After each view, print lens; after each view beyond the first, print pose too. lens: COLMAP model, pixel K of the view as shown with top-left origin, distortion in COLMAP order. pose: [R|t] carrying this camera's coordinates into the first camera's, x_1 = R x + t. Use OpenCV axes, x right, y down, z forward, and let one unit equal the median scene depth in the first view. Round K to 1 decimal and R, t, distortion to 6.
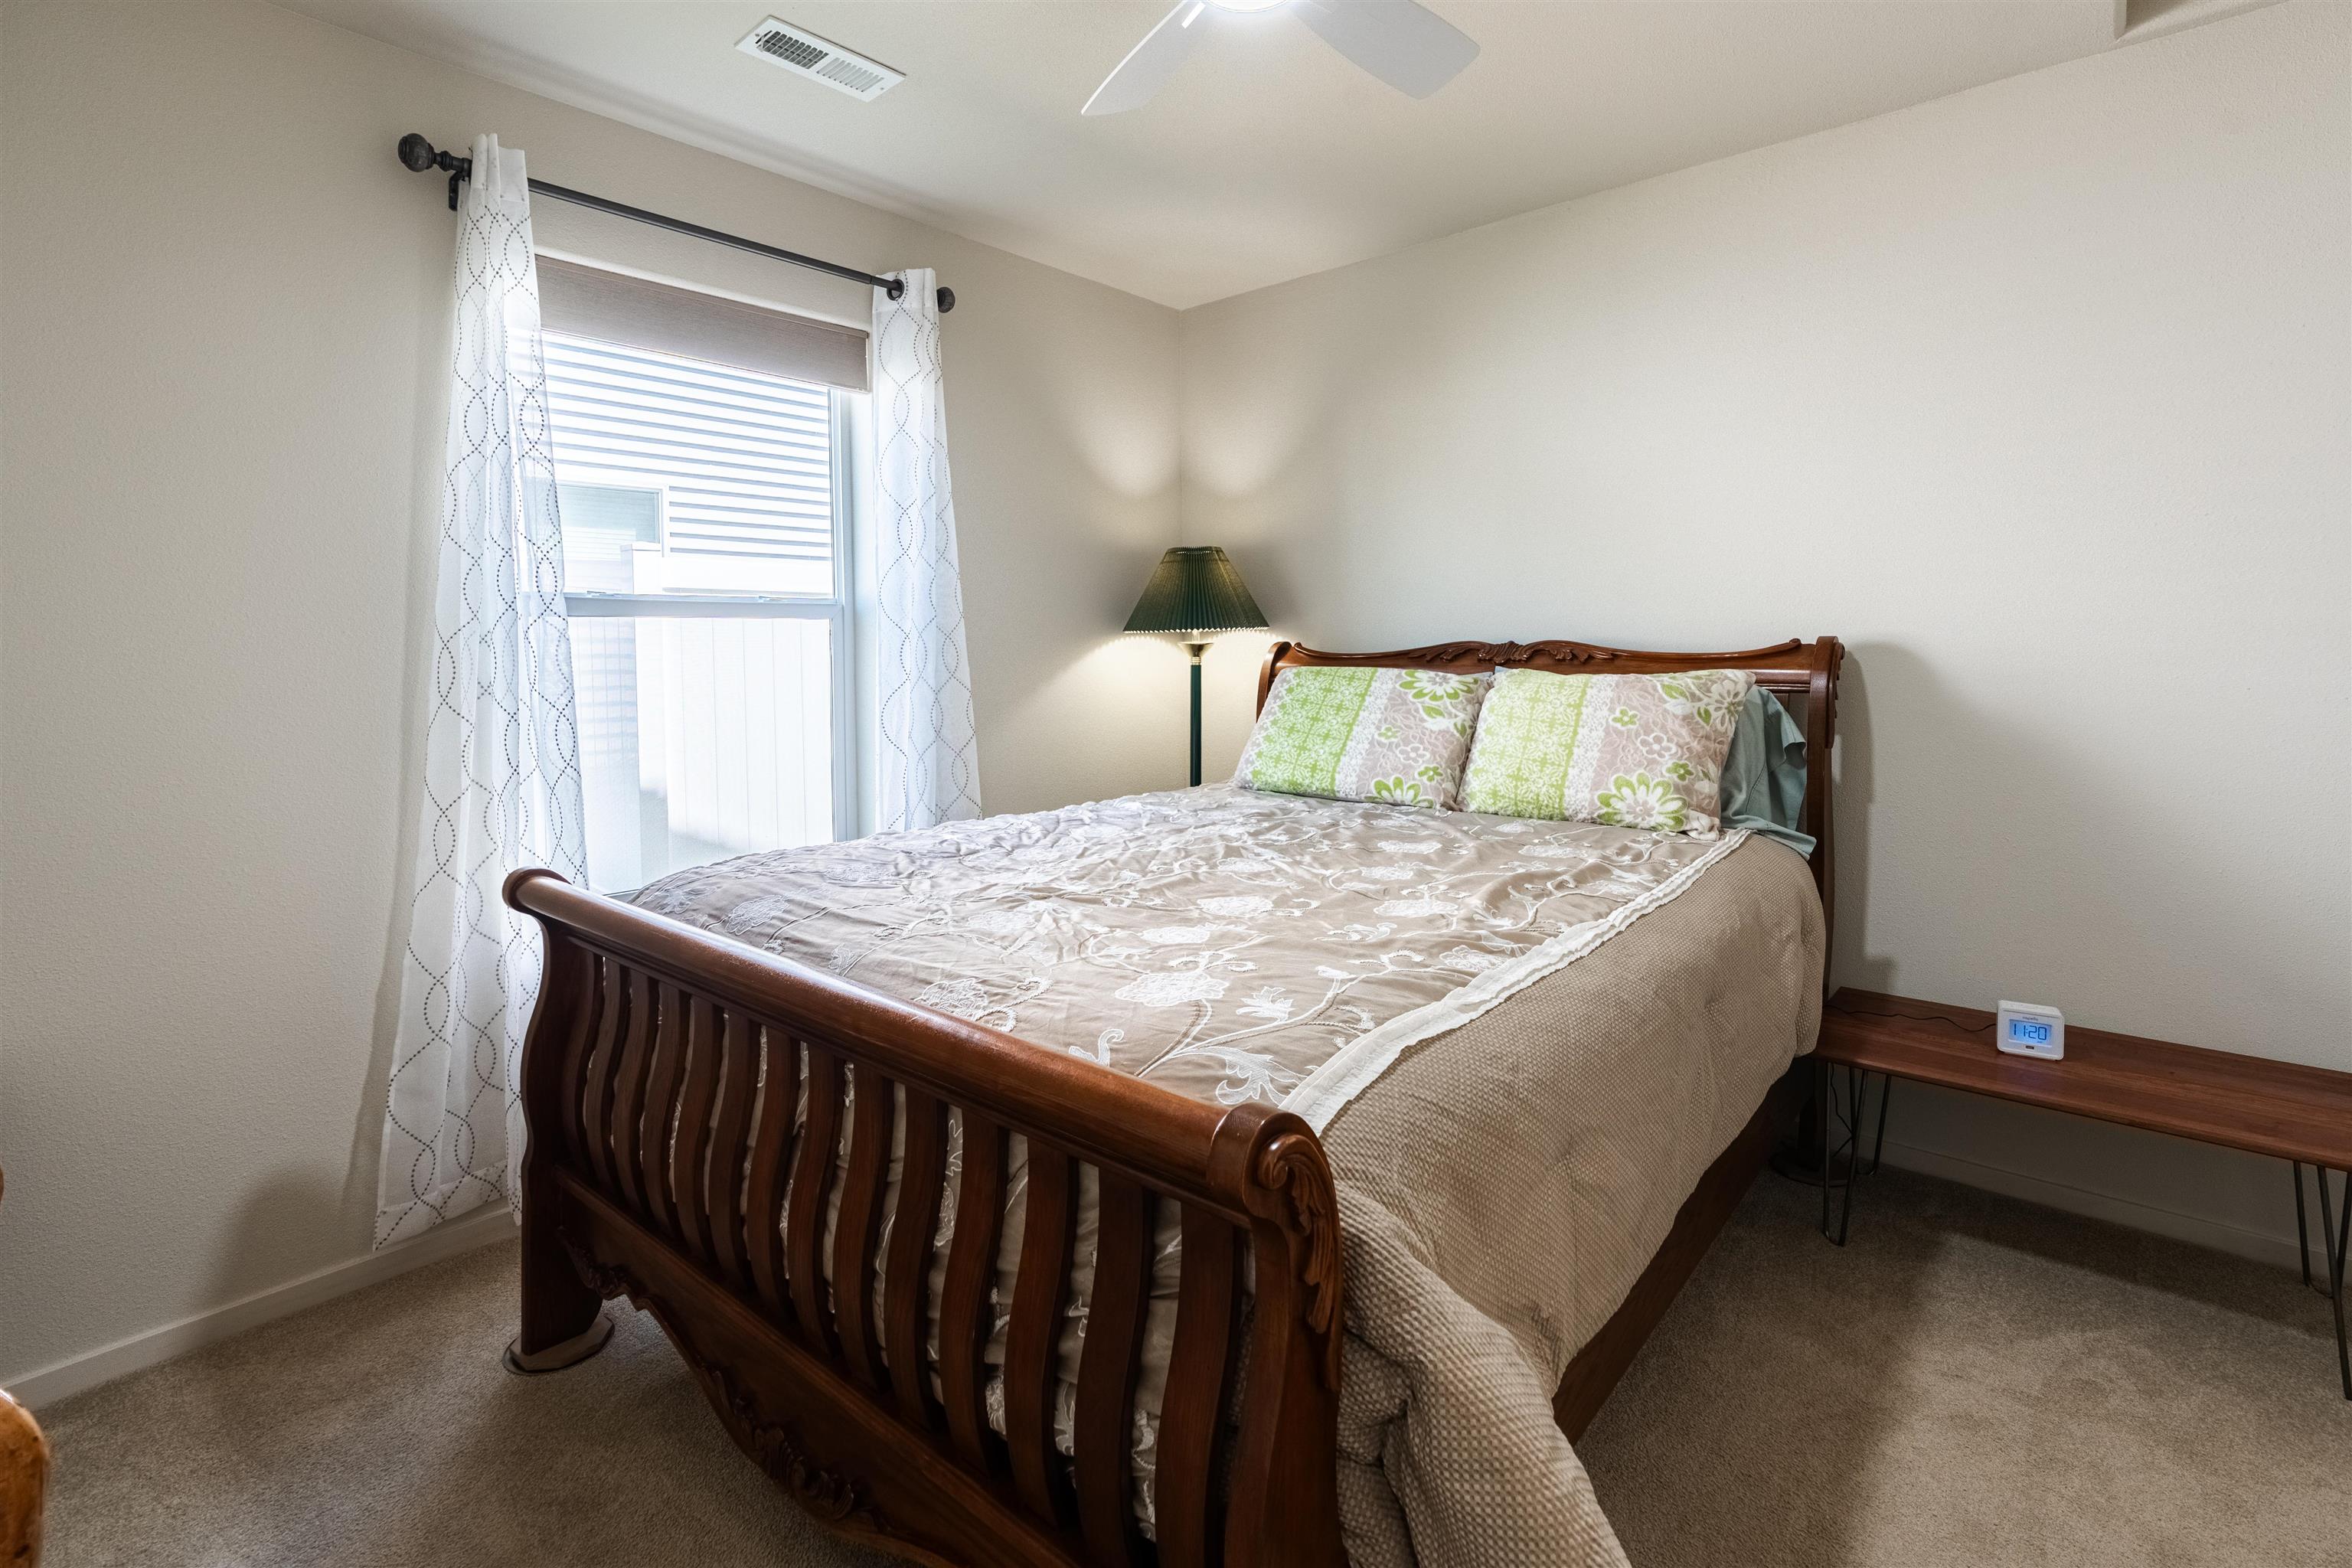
lens RADIAL K [[1094.5, 0, 1100.5], [0, 1094.5, 702.3], [0, 0, 1]] dist [-0.004347, 0.001487]
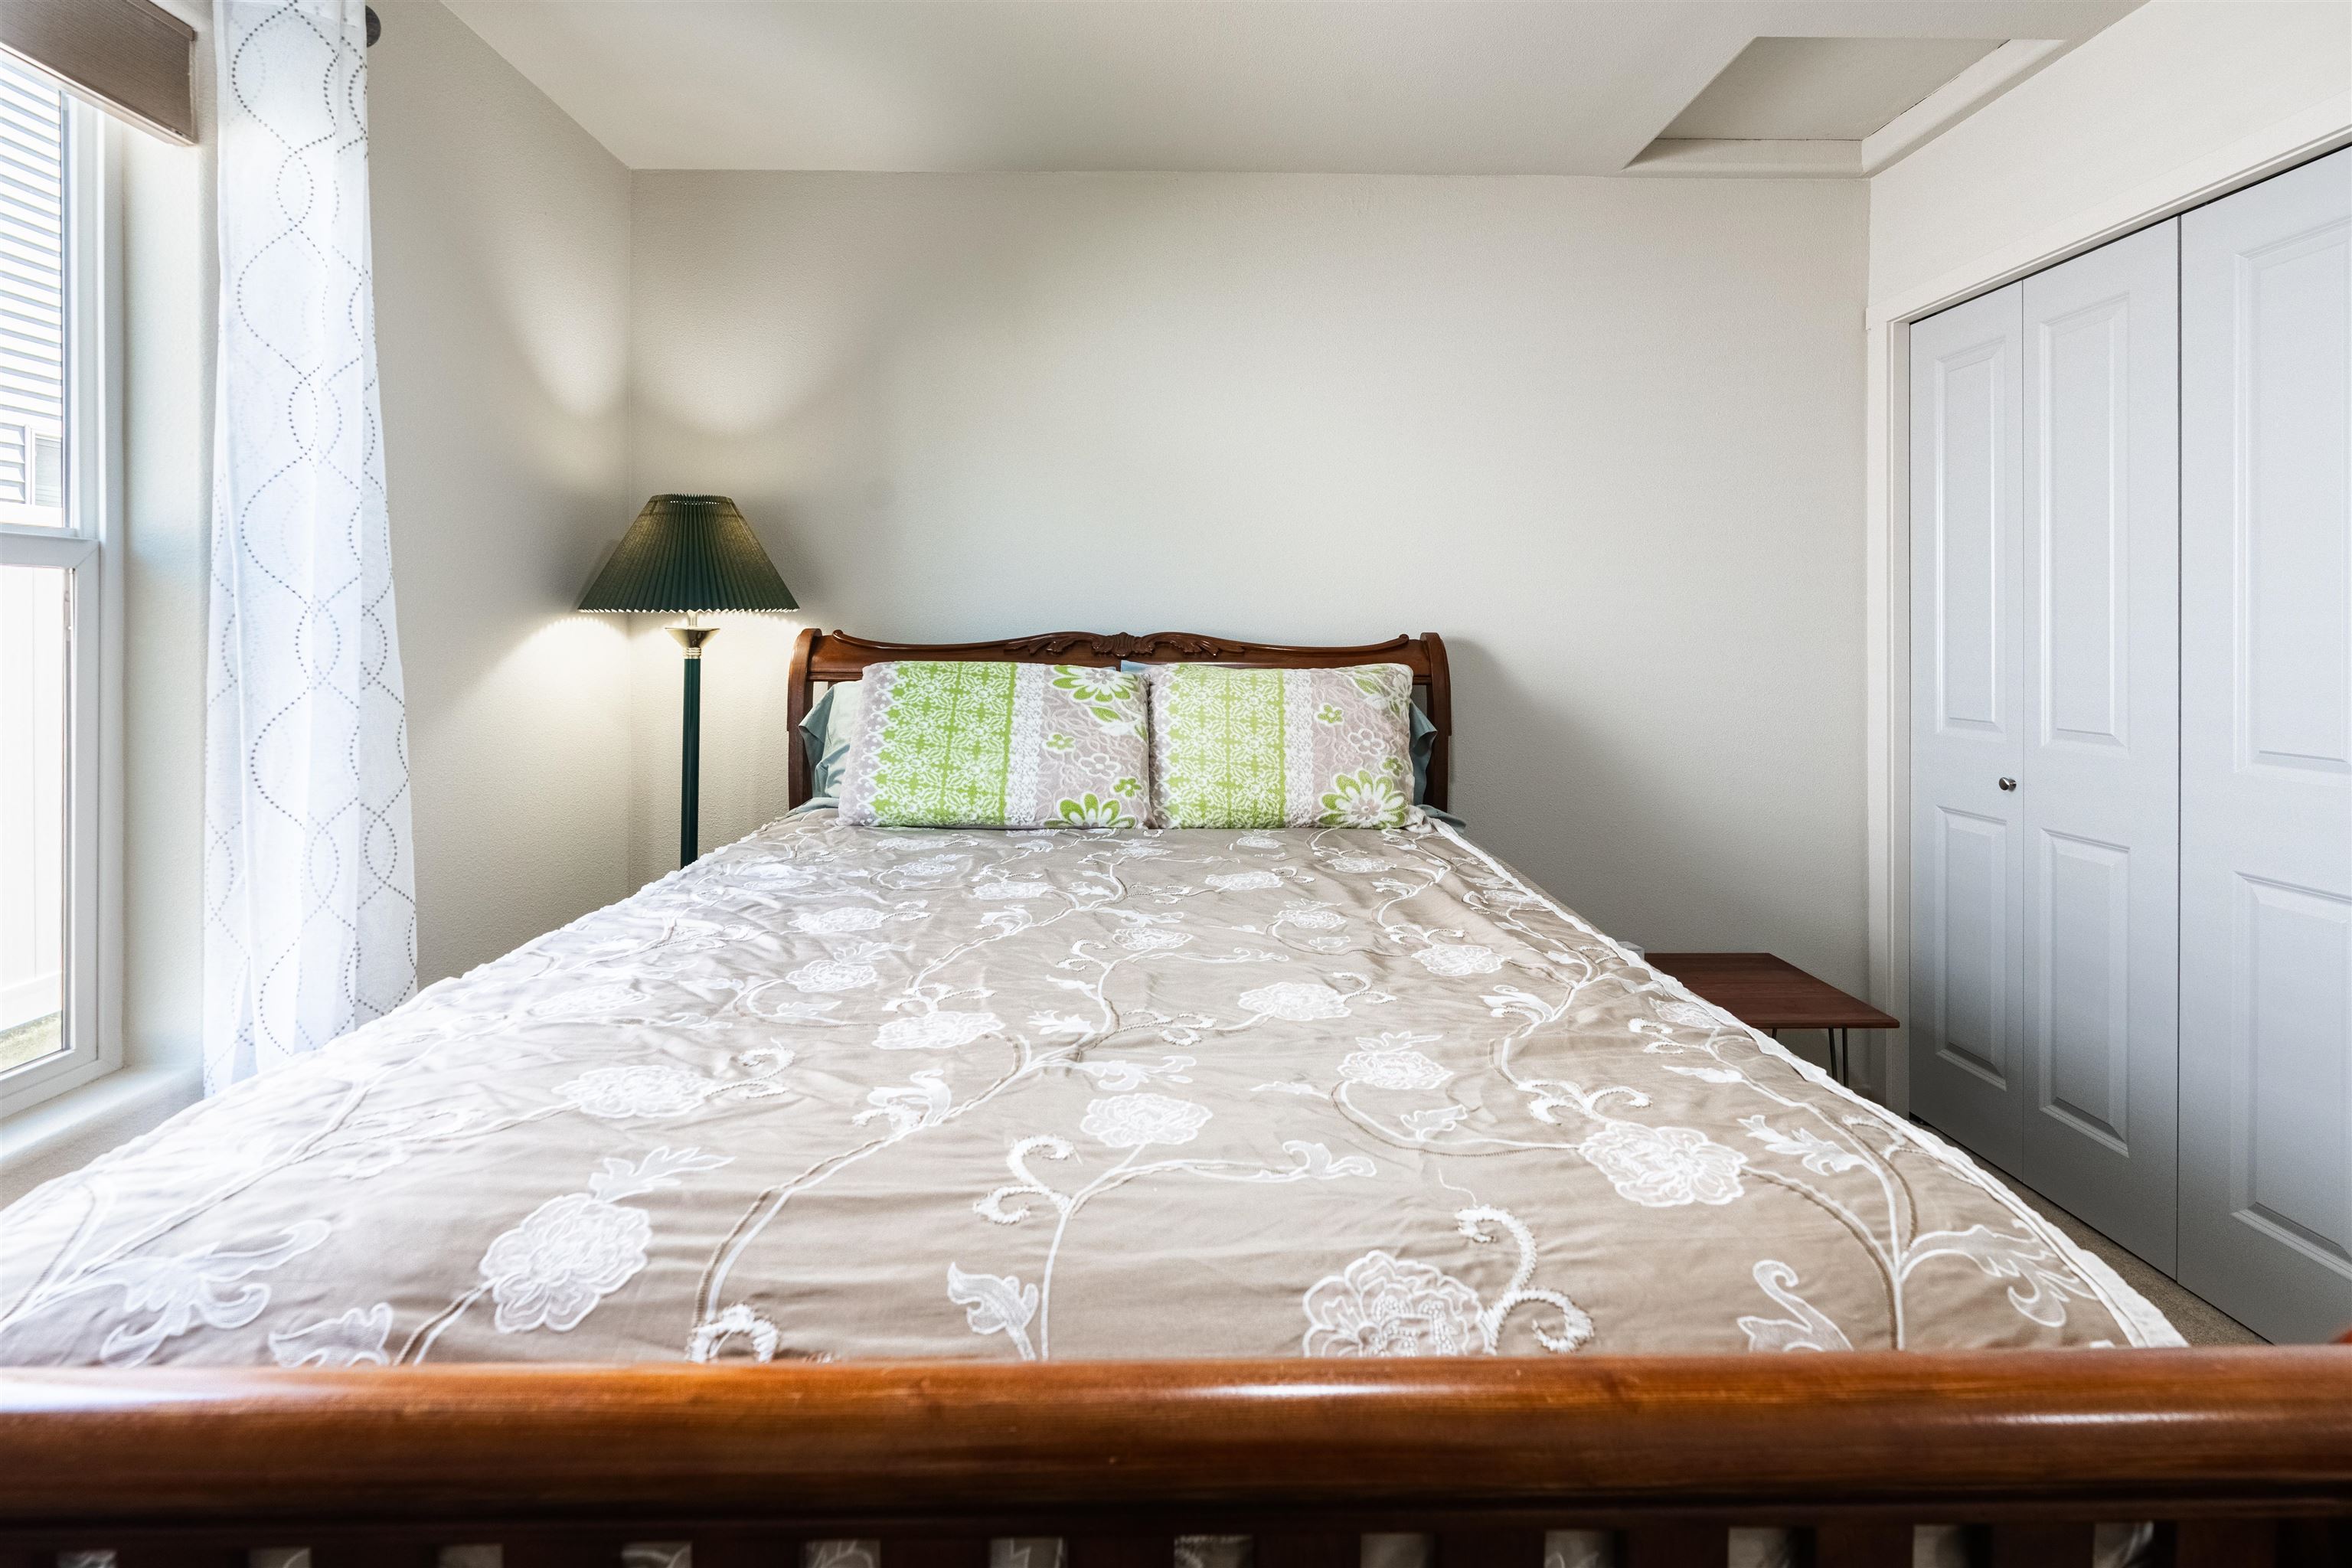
lens RADIAL K [[1155.6, 0, 1215.4], [0, 1155.6, 634.8], [0, 0, 1]] dist [0.003008, -0.000118]
pose [[0.718591, 0.012620, 0.695318, -0.269654], [0.023747, 0.998807, -0.042670, -0.013101], [-0.695027, 0.047174, 0.717434, 0.298343]]
